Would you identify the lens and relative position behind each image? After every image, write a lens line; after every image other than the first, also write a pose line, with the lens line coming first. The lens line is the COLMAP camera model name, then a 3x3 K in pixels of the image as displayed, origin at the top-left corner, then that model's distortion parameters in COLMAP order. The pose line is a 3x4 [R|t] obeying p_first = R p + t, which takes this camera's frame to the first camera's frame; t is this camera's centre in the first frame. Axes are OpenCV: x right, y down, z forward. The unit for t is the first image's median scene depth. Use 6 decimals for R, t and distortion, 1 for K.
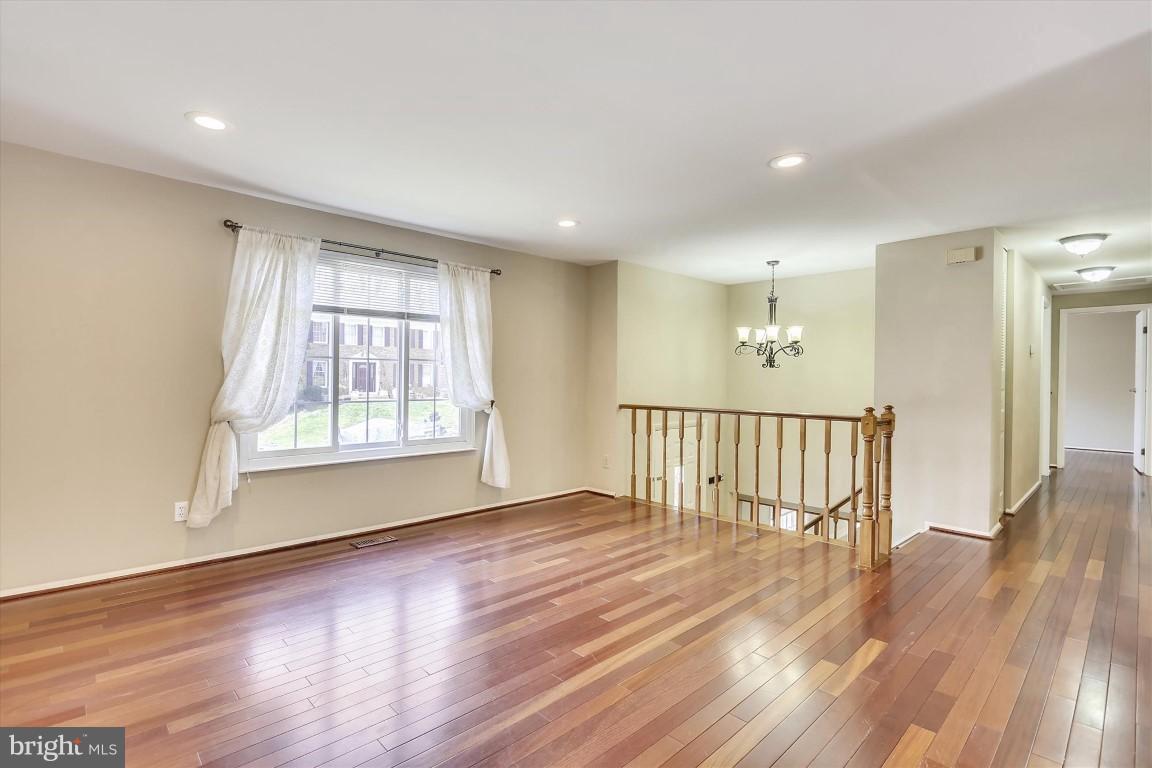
lens RADIAL K [[546.6, 0, 568.9], [0, 546.6, 379.8], [0, 0, 1]] dist [-0.000876, -0.000370]
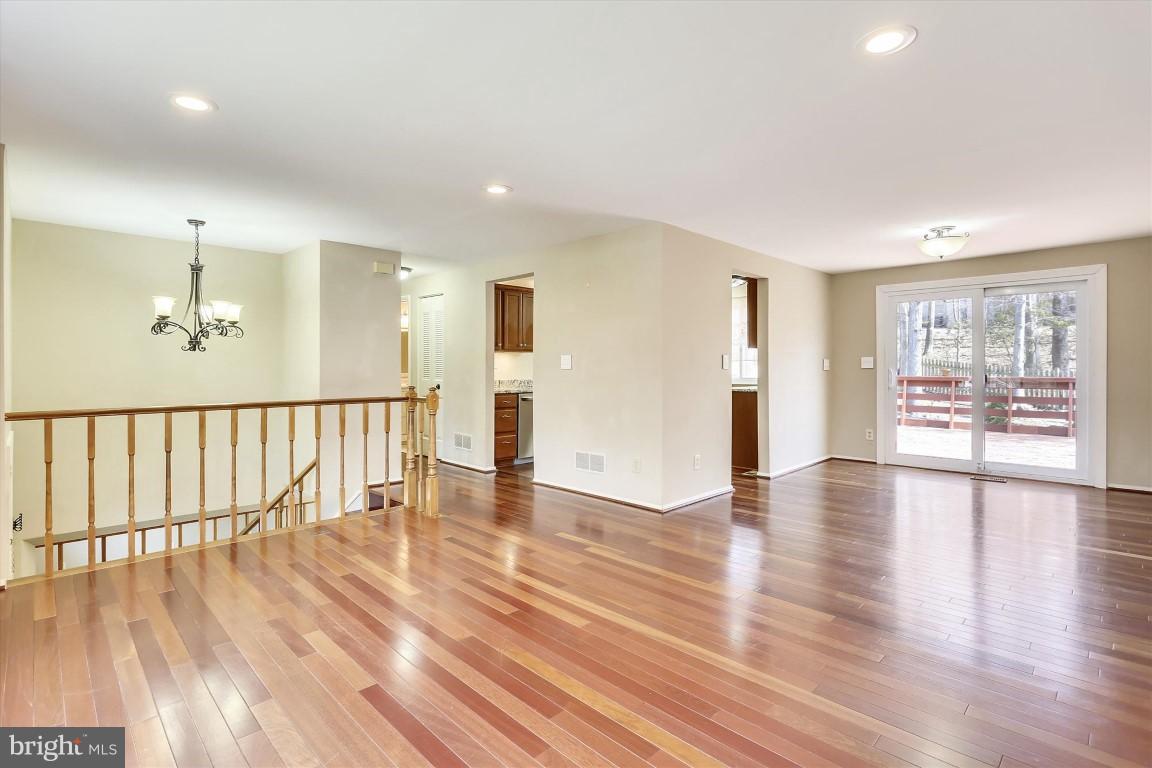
lens RADIAL K [[541.7, 0, 571.0], [0, 541.7, 370.8], [0, 0, 1]] dist [-0.002659, -0.000521]
pose [[-0.010549, -0.016238, 0.999813, -0.514710], [0.004933, 0.999855, 0.016291, -0.004066], [-0.999932, 0.005104, -0.010467, 0.521715]]
